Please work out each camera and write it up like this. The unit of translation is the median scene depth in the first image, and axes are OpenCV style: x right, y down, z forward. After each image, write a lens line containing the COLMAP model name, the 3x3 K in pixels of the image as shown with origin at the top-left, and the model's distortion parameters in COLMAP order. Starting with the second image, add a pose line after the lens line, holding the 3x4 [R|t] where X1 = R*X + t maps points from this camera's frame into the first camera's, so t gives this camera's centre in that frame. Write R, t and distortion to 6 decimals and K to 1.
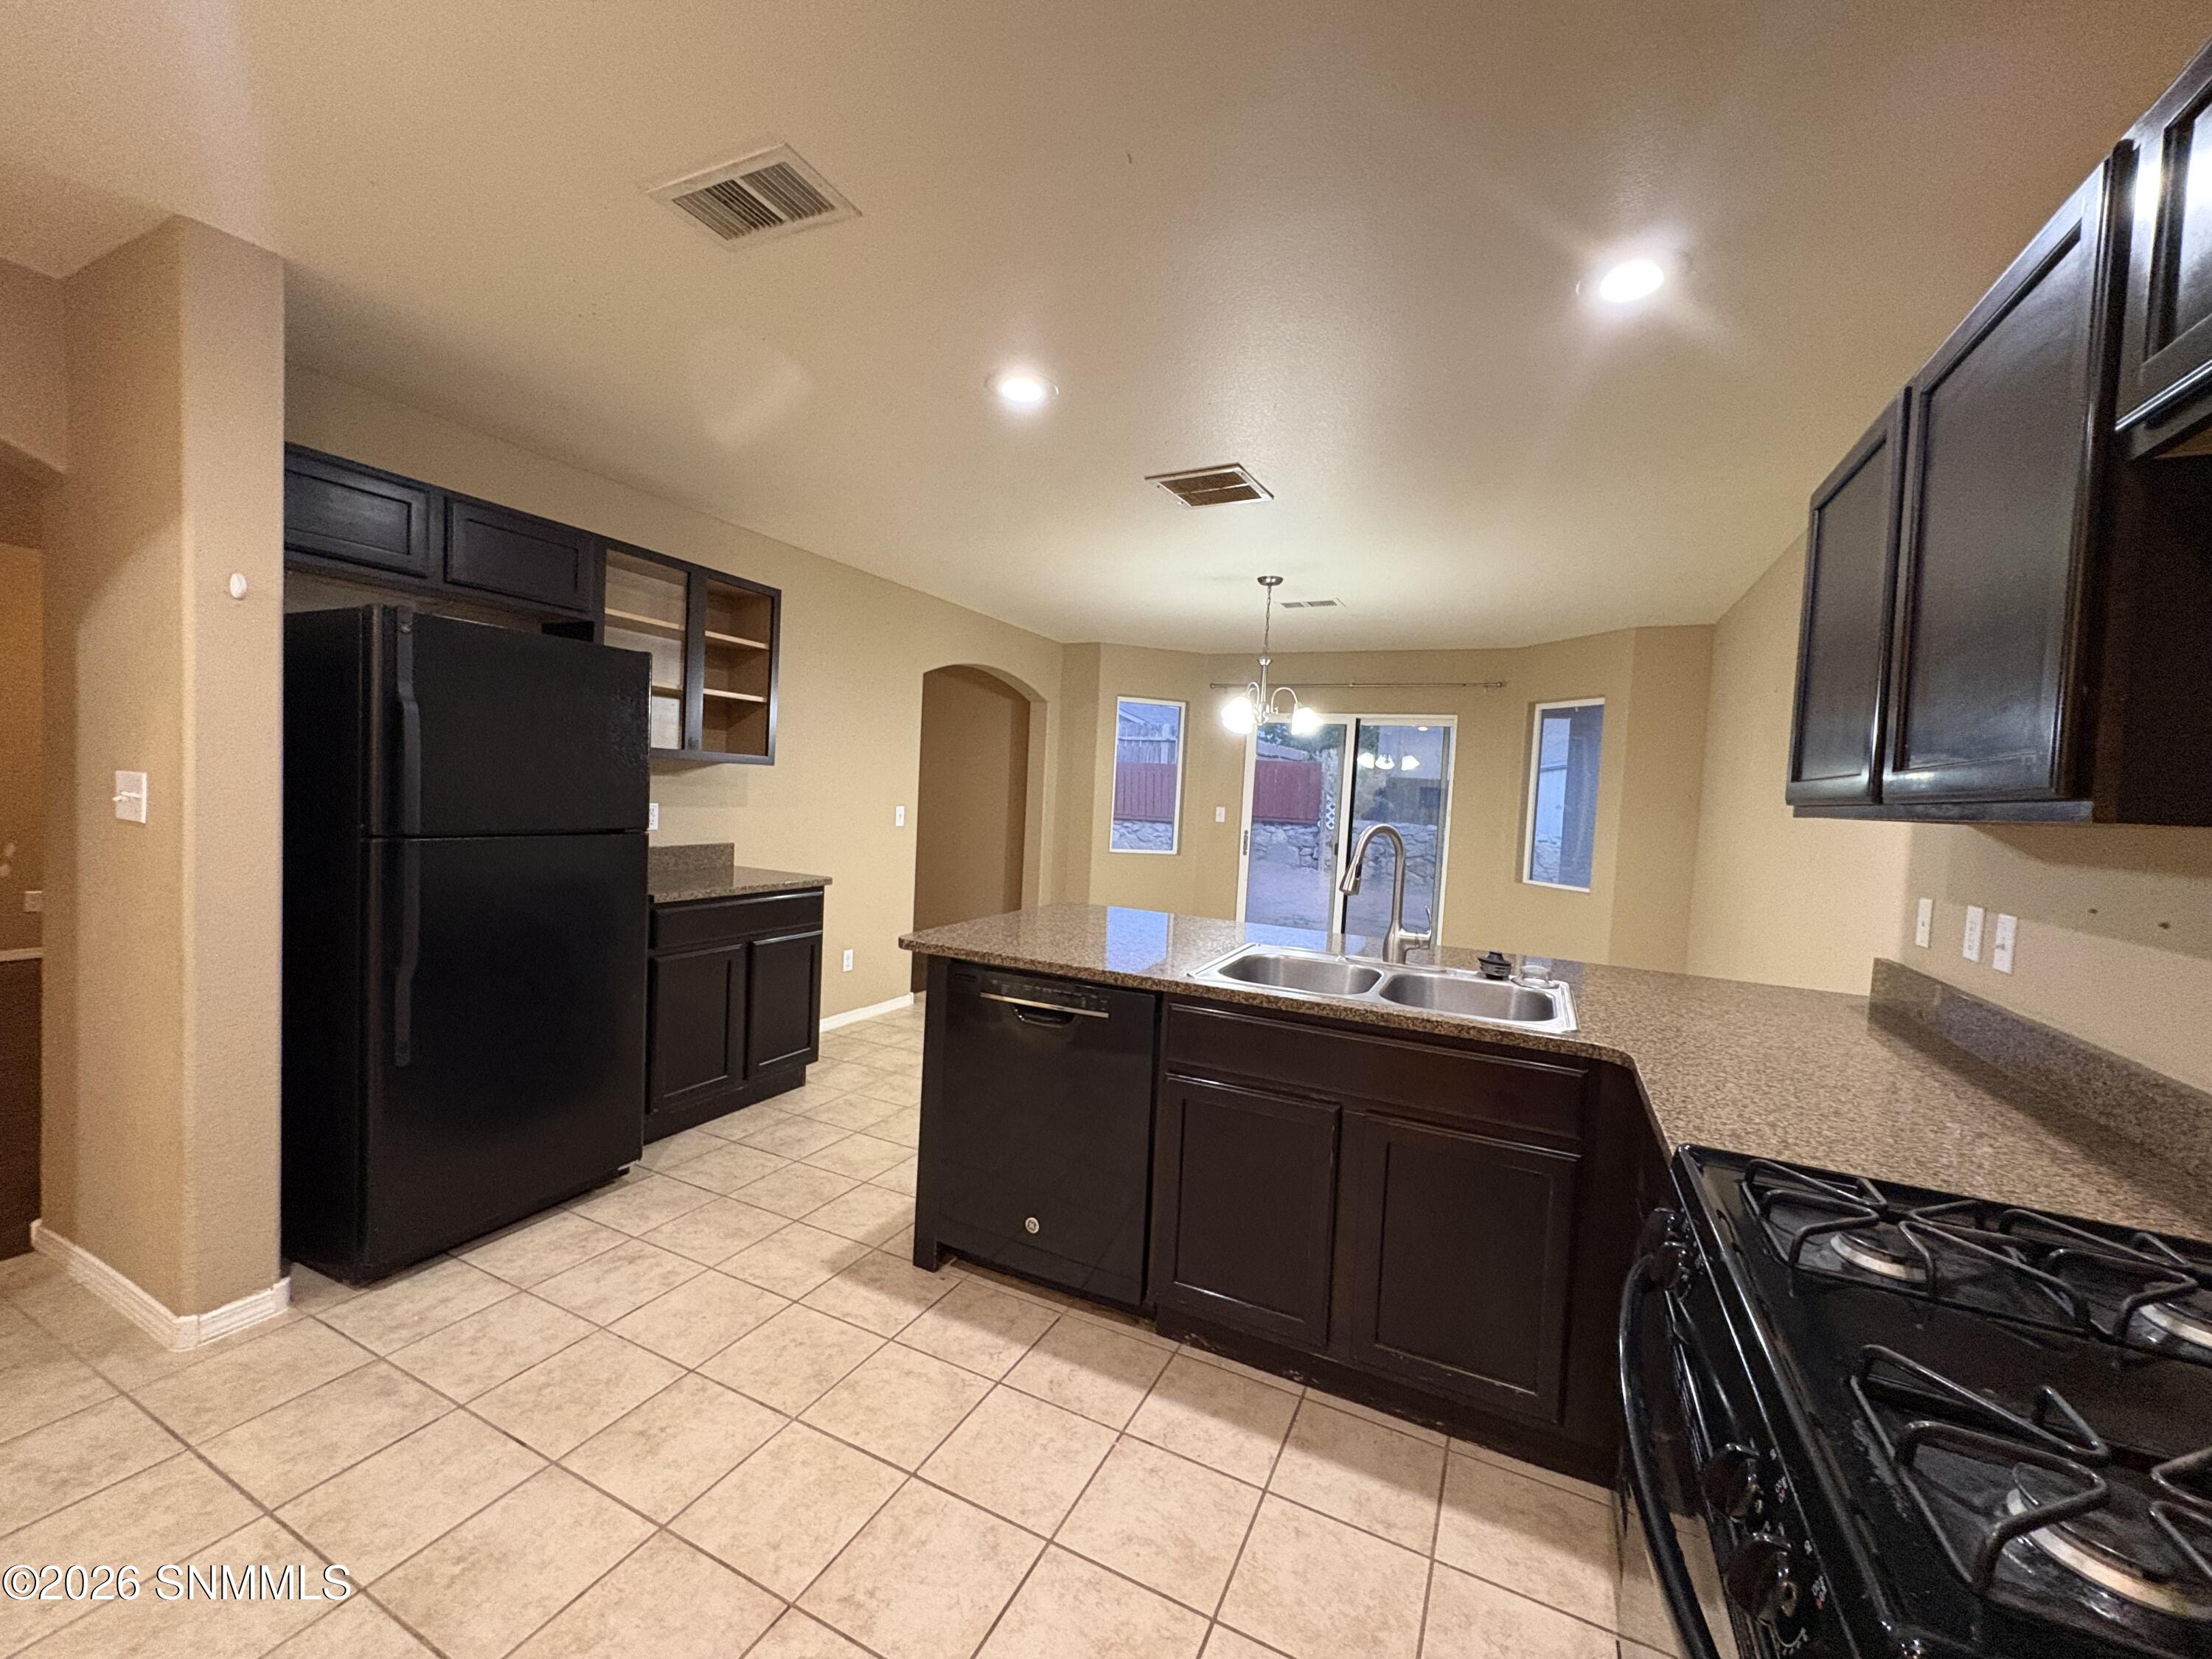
lens RADIAL K [[882.2, 0, 1106.0], [0, 882.2, 829.5], [0, 0, 1]] dist [0.000562, 0.000141]
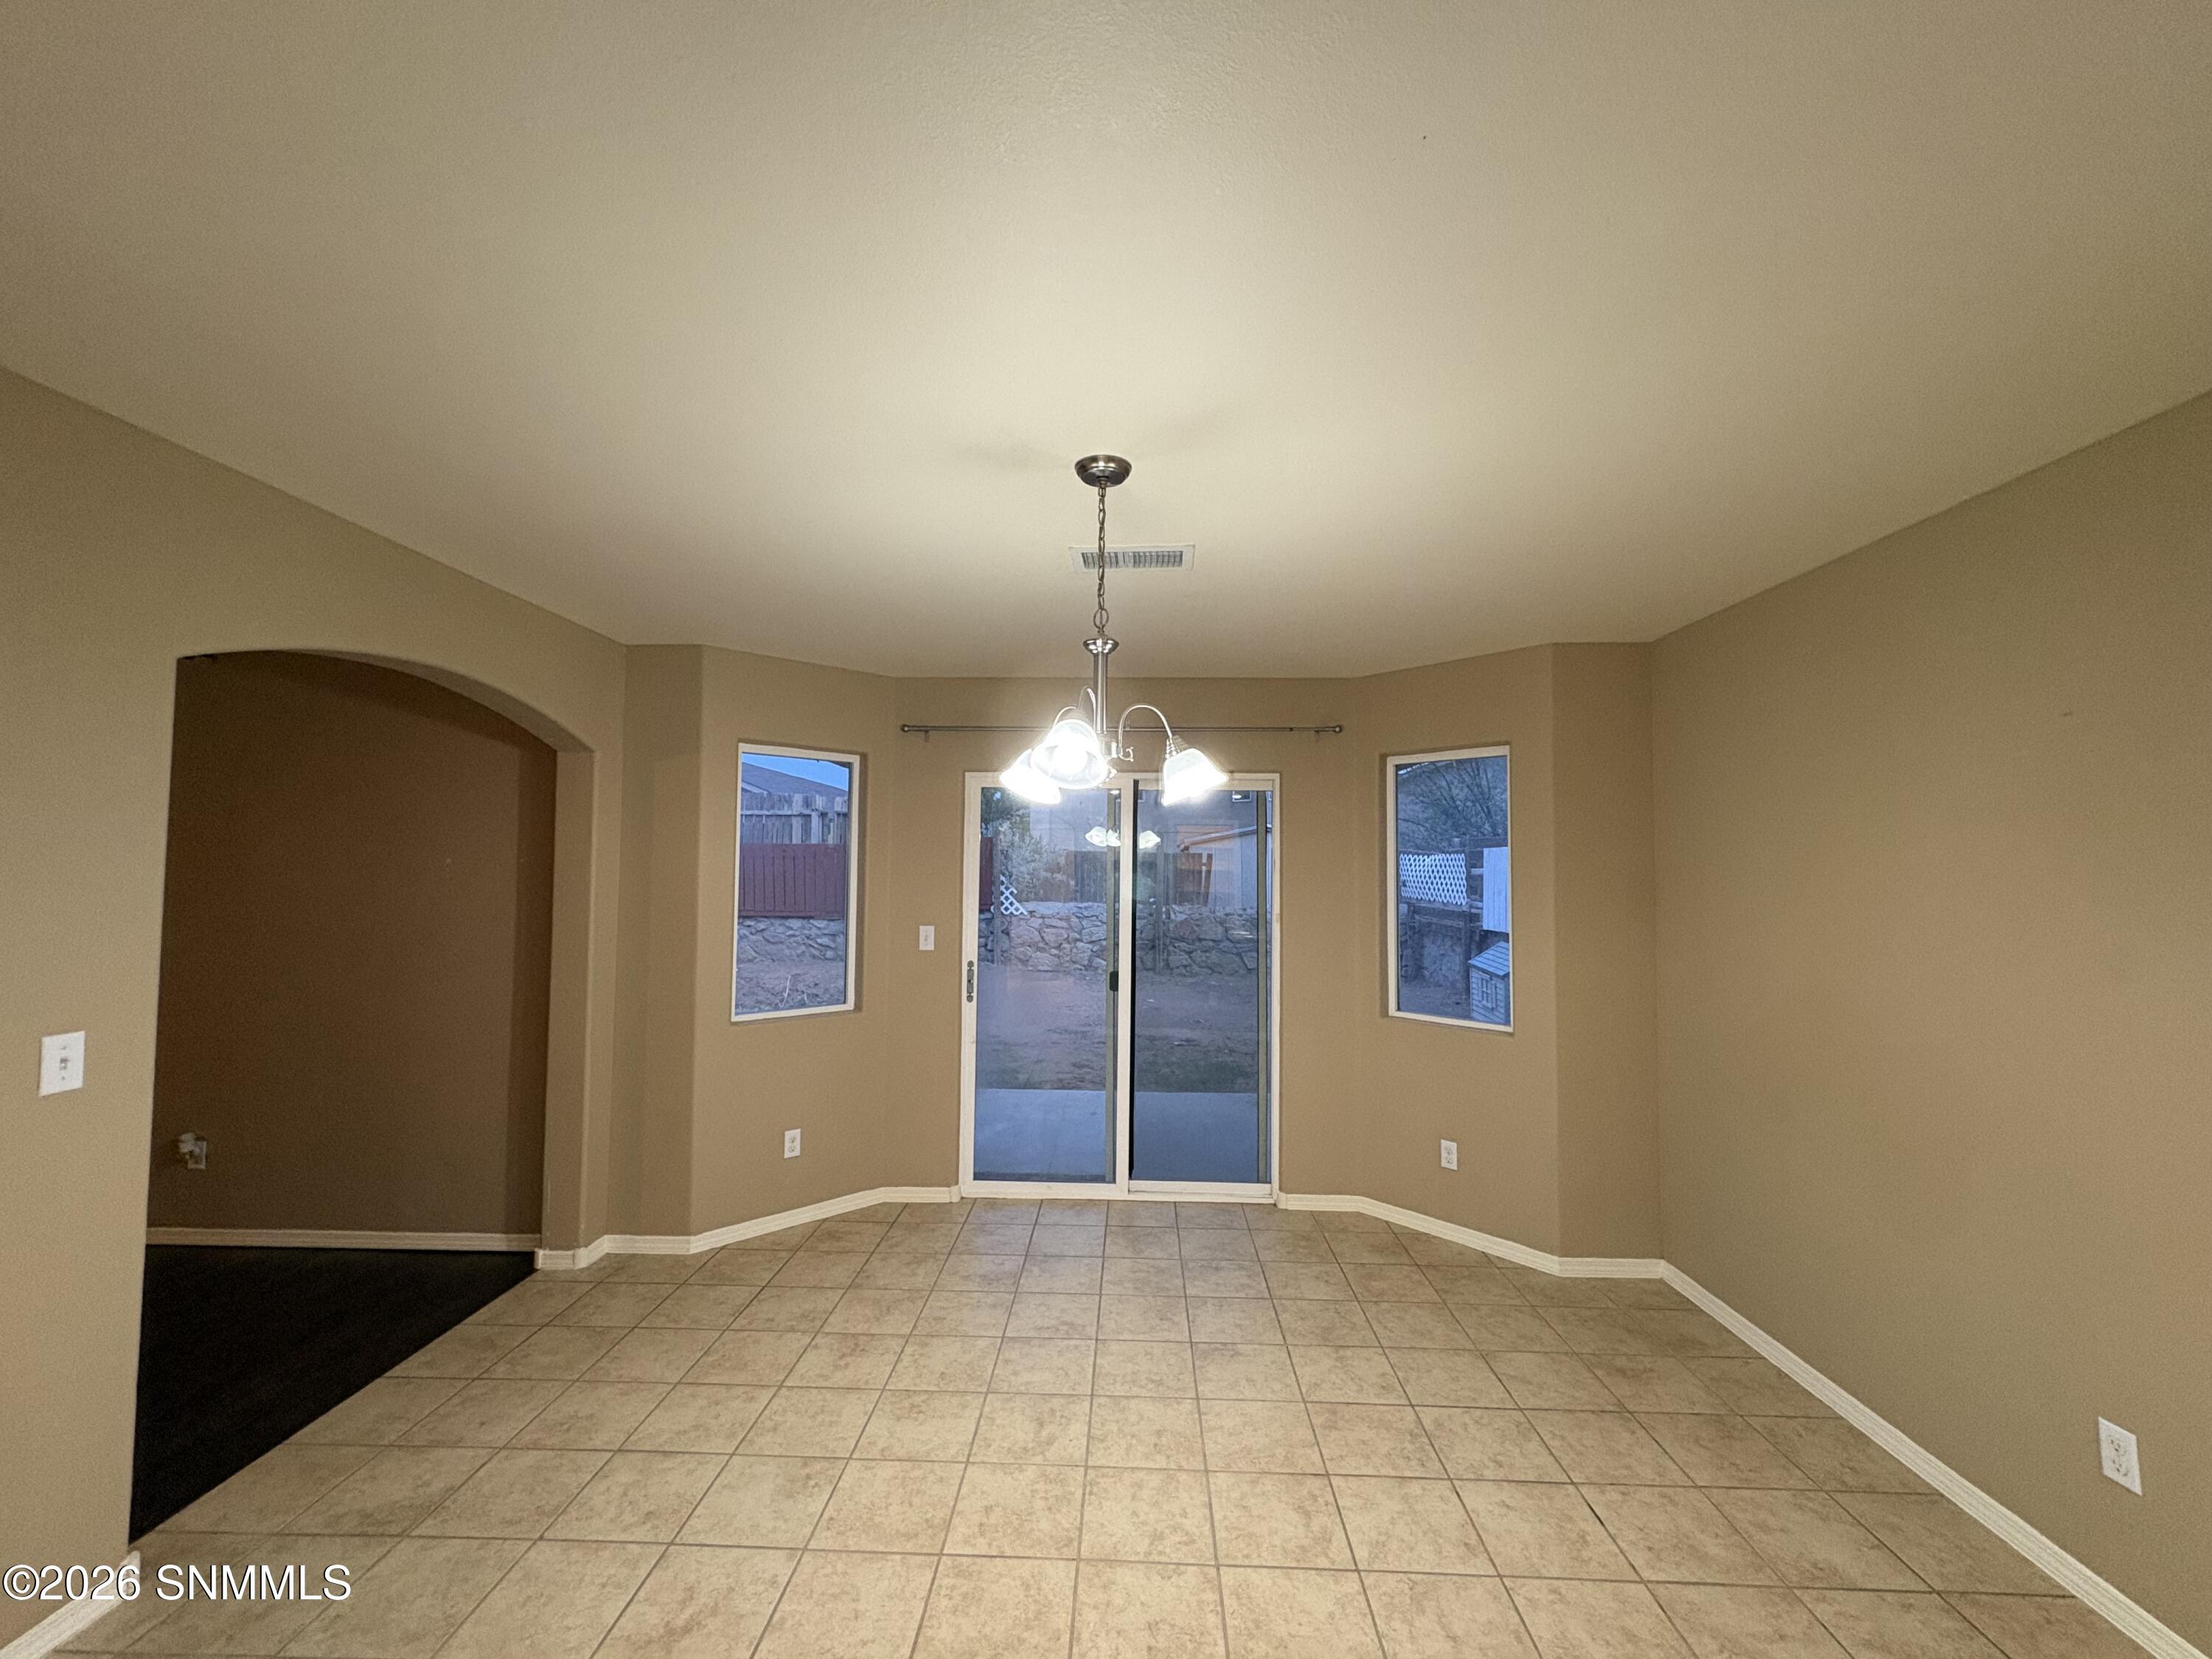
lens RADIAL K [[882.2, 0, 1106.0], [0, 882.2, 829.5], [0, 0, 1]] dist [0.000562, 0.000141]
pose [[0.914186, -0.026026, 0.404457, -0.001486], [0.057830, 0.996101, -0.066616, -0.046536], [-0.401147, 0.084289, 0.912127, 0.412802]]
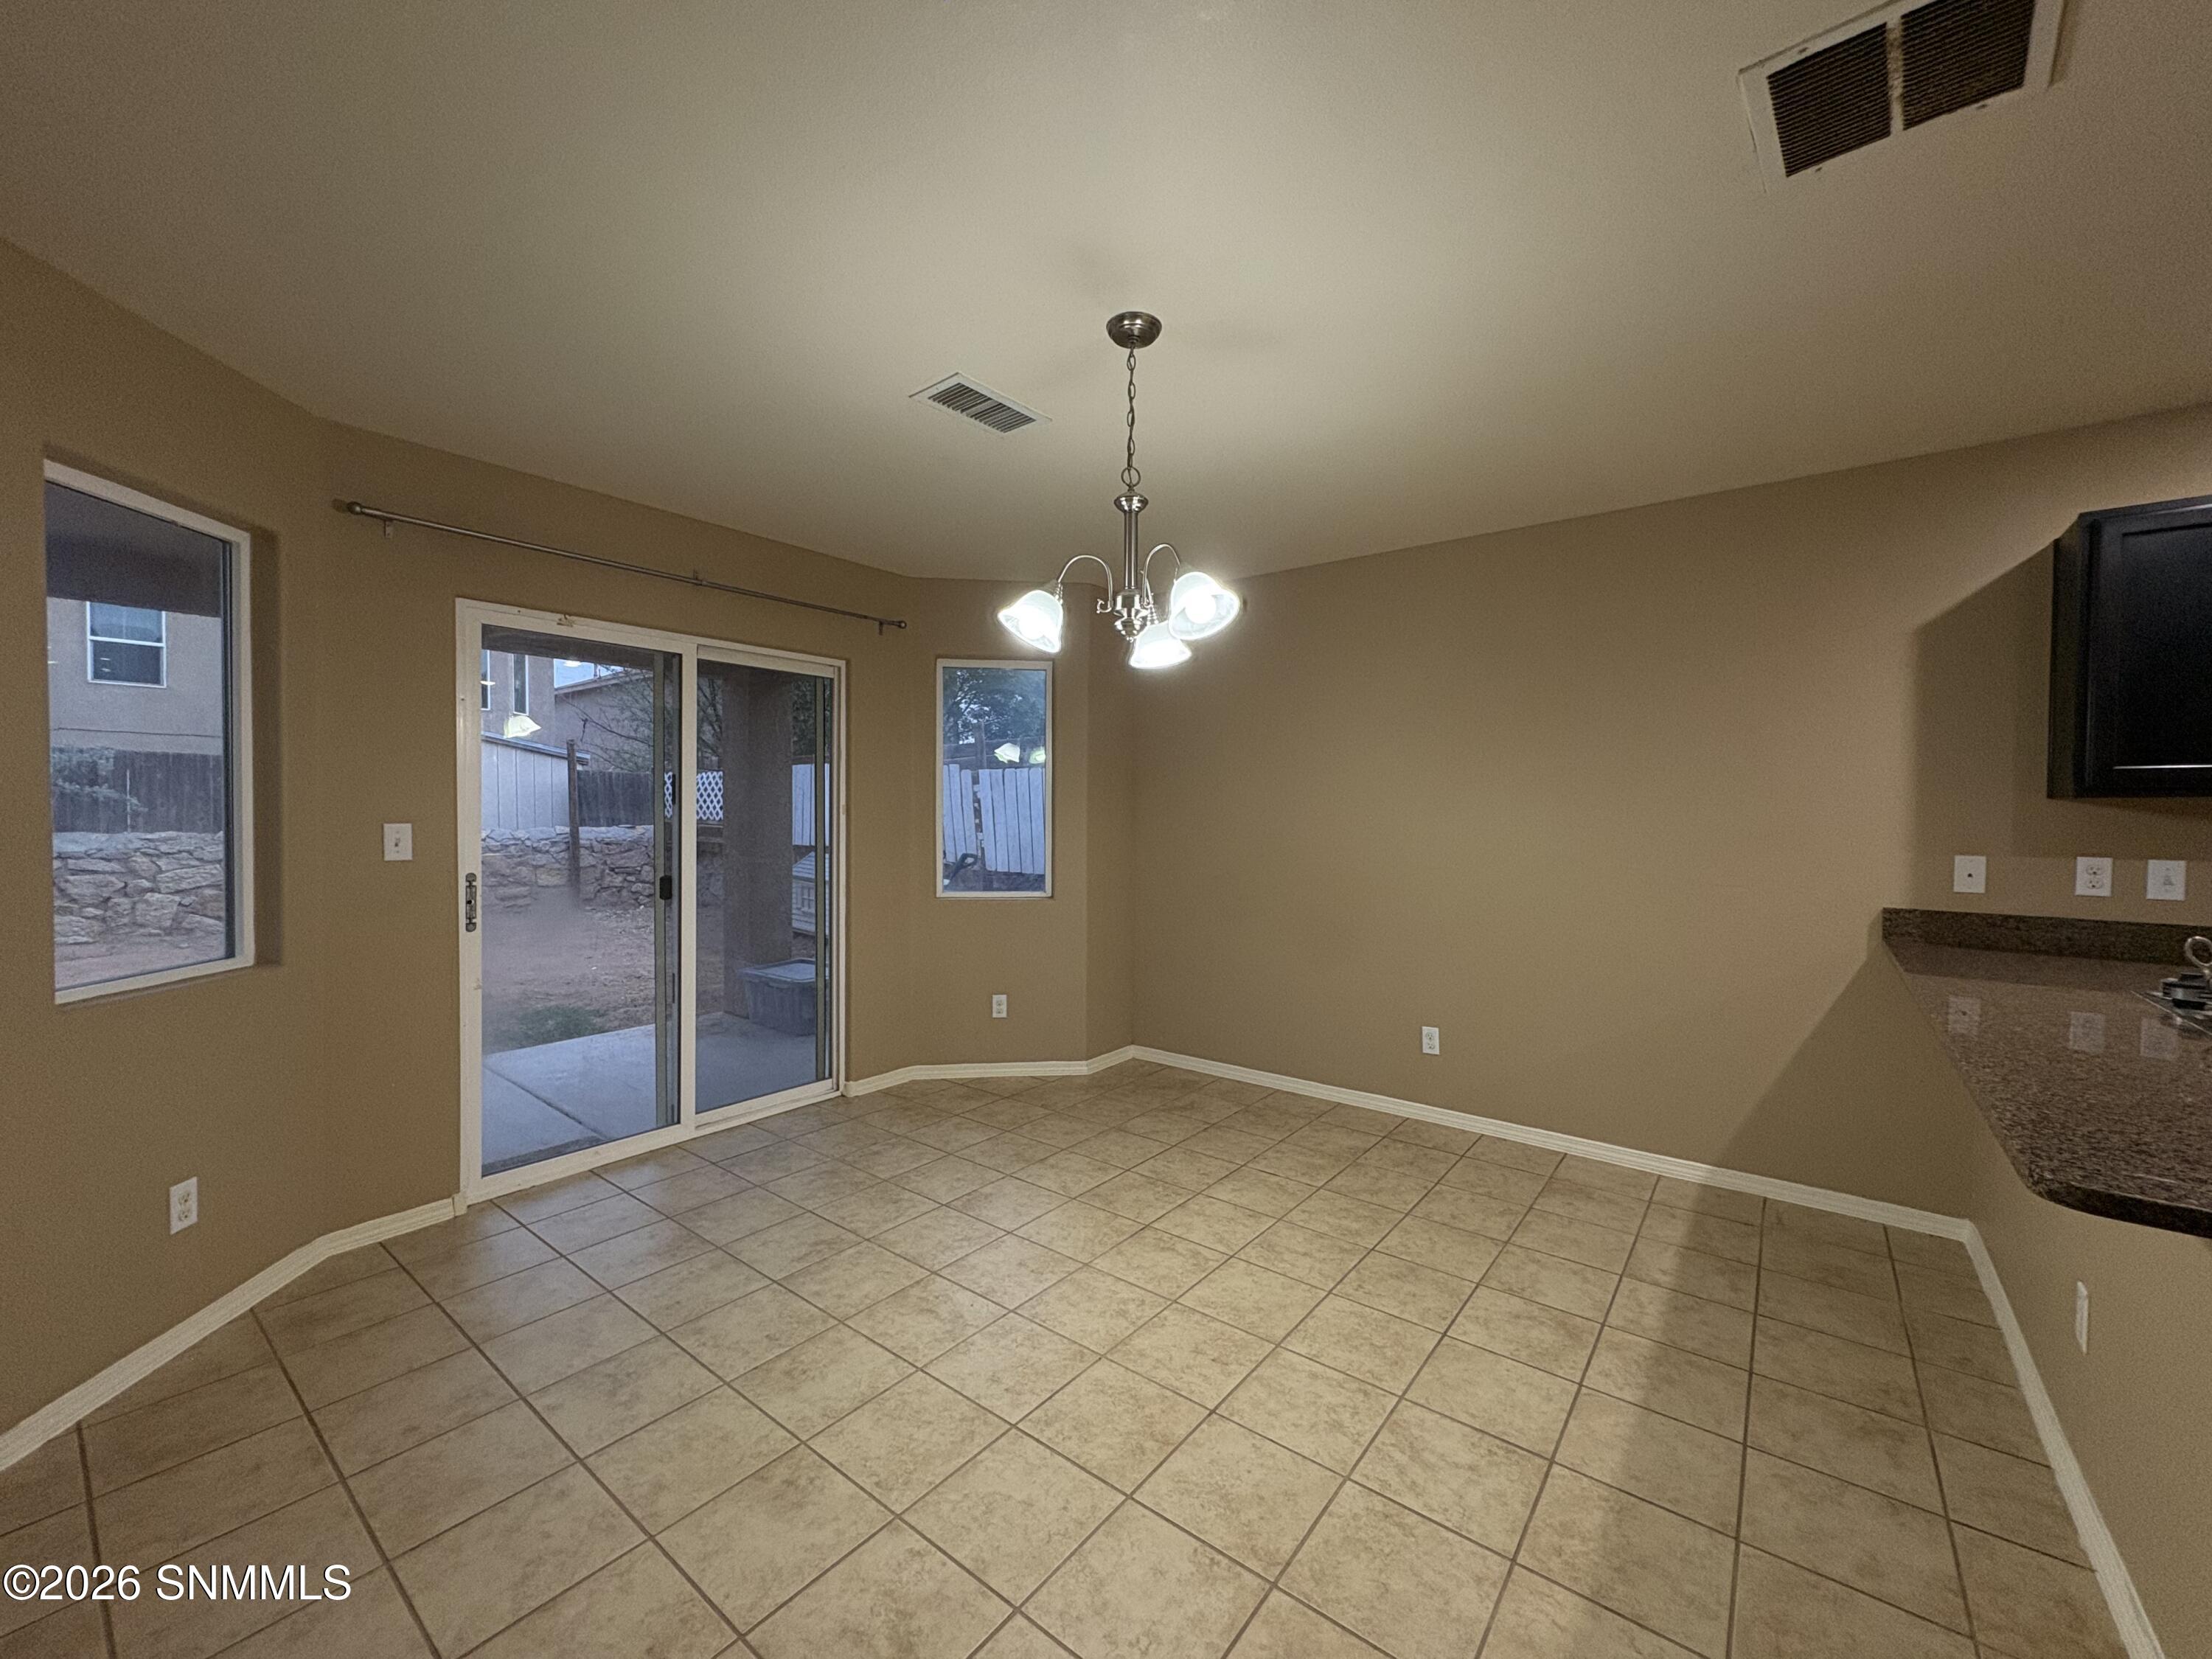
lens RADIAL K [[882.2, 0, 1106.0], [0, 882.2, 829.5], [0, 0, 1]] dist [0.000562, 0.000141]
pose [[0.212014, -0.071639, 0.974637, -0.202540], [0.049556, 0.996815, 0.062489, -0.033629], [-0.976009, 0.035051, 0.214889, 0.638131]]
